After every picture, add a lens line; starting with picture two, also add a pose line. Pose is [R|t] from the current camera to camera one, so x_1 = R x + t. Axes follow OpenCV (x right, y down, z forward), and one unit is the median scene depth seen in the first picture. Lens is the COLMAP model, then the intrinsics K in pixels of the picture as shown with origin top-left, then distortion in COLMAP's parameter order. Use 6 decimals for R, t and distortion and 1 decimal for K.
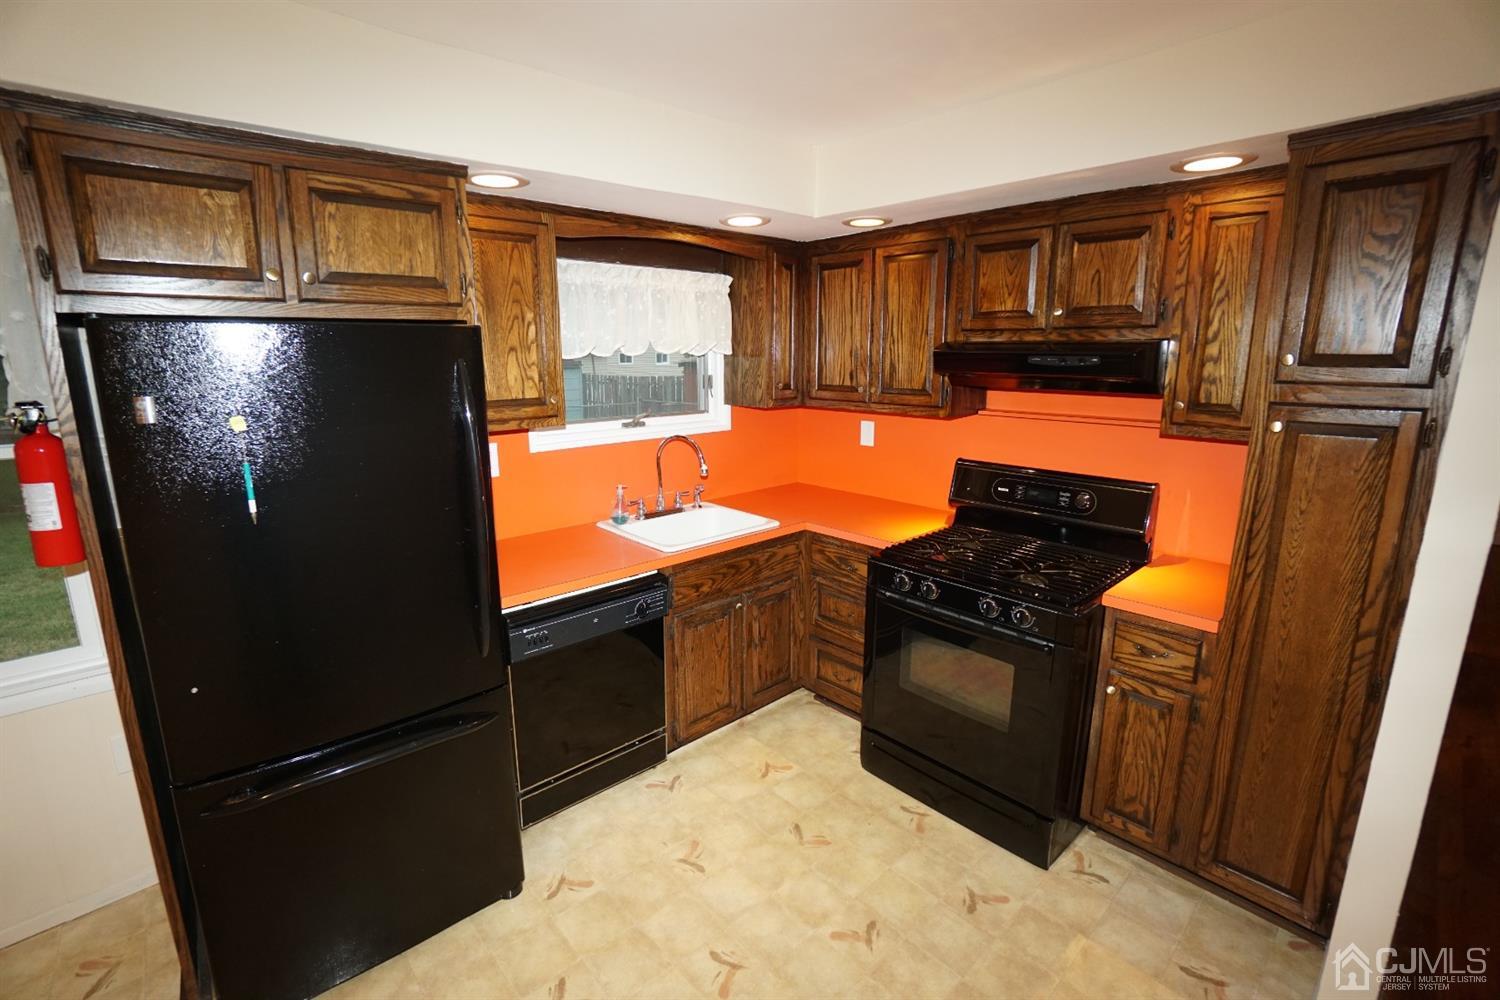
lens RADIAL K [[659.2, 0, 749.6], [0, 659.2, 490.2], [0, 0, 1]] dist [-0.033693, 0.005399]
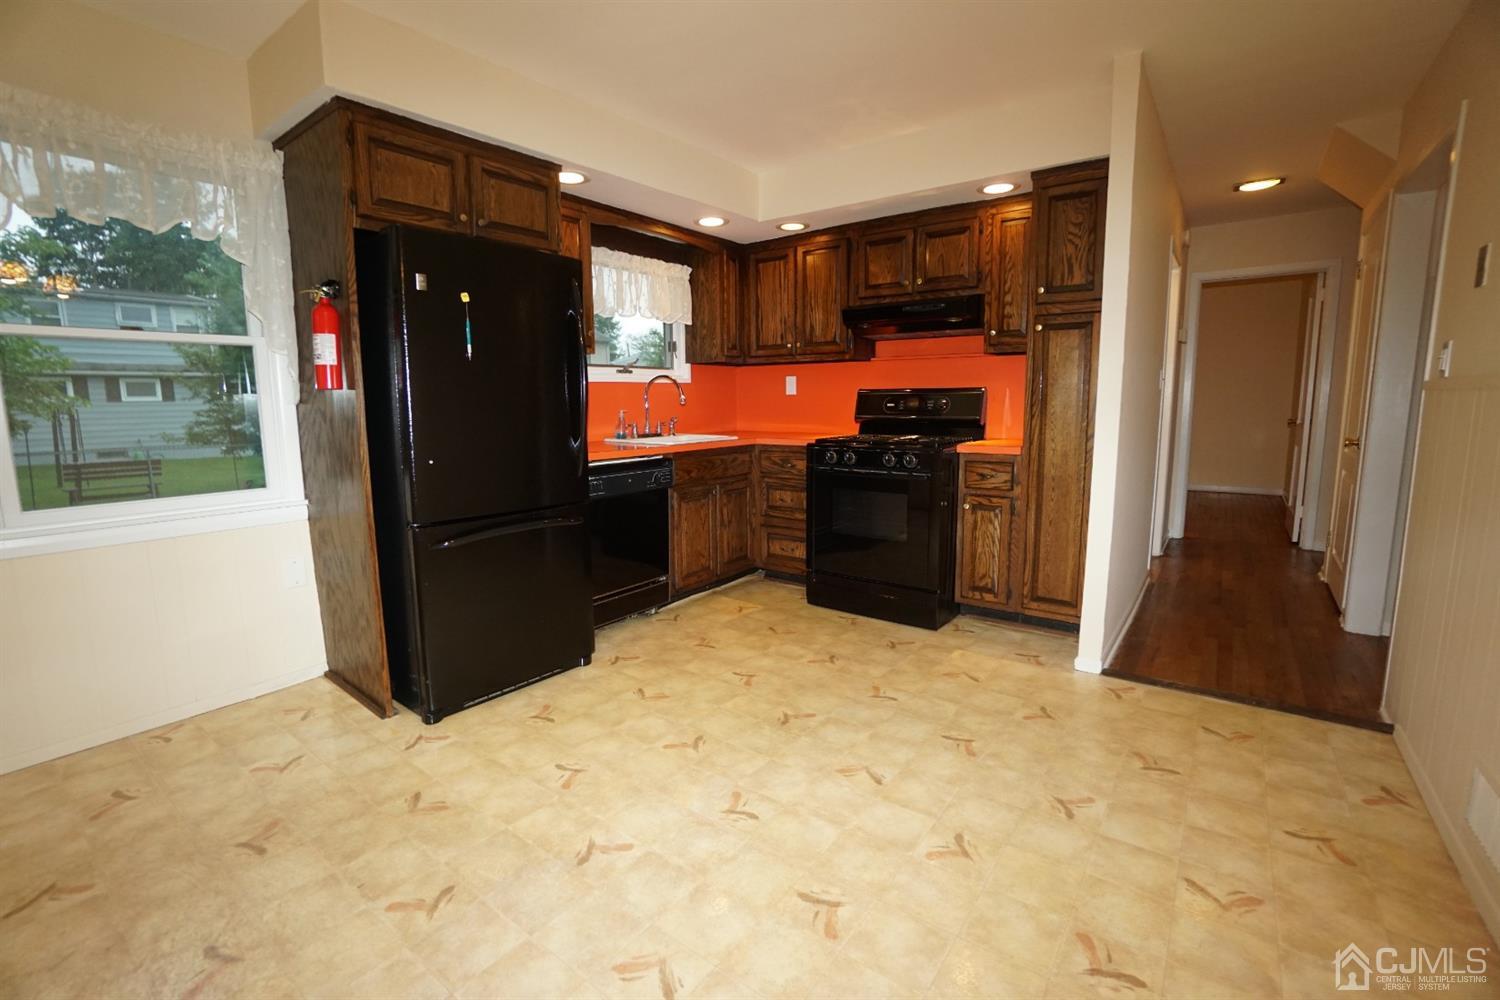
lens RADIAL K [[659.2, 0, 747.7], [0, 659.2, 491.0], [0, 0, 1]] dist [-0.033693, 0.005399]
pose [[0.983100, -0.031294, 0.180375, -0.218564], [0.044168, 0.996721, -0.067802, 0.298099], [-0.177662, 0.074623, 0.981258, -0.408968]]
